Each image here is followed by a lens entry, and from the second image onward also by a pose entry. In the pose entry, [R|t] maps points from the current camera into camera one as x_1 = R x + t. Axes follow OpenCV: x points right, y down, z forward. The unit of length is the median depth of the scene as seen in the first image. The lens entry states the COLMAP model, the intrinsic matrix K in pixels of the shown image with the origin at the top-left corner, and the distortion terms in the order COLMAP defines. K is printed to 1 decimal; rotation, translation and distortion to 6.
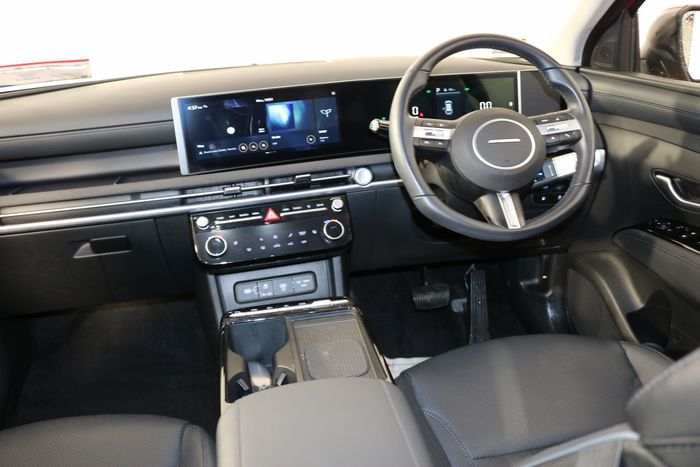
lens RADIAL K [[572.7, 0, 350.0], [0, 572.7, 233.5], [0, 0, 1]] dist [-0.110024, 0.008171]
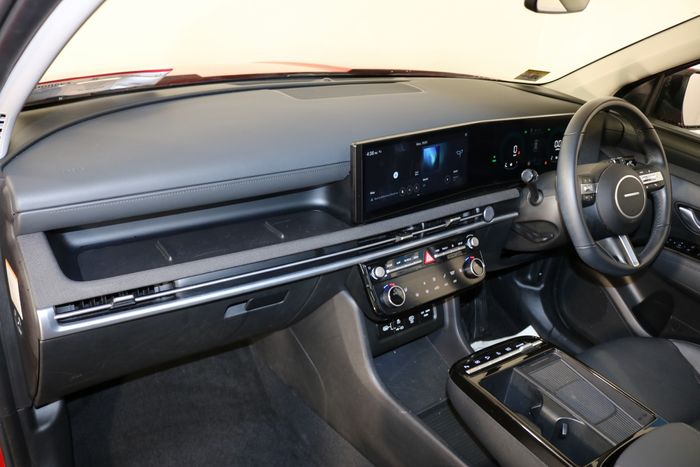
lens RADIAL K [[572.7, 0, 350.0], [0, 572.7, 233.5], [0, 0, 1]] dist [-0.110024, 0.008171]
pose [[0.916216, -0.046476, 0.397979, -0.661845], [0.007040, 0.994964, 0.099985, -0.176426], [-0.400622, -0.088807, 0.911929, 0.125797]]
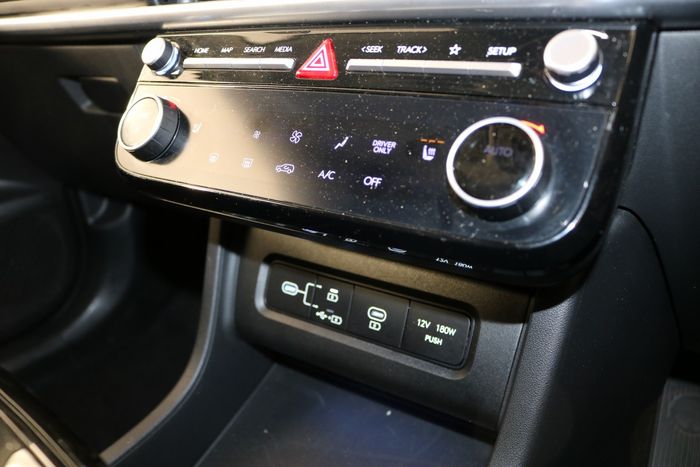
lens RADIAL K [[572.7, 0, 350.0], [0, 572.7, 233.5], [0, 0, 1]] dist [-0.110024, 0.008171]
pose [[0.661531, 0.309799, -0.682936, 0.083415], [-0.260667, 0.948888, 0.177945, -0.004932], [0.703156, 0.060303, 0.708473, 0.810807]]
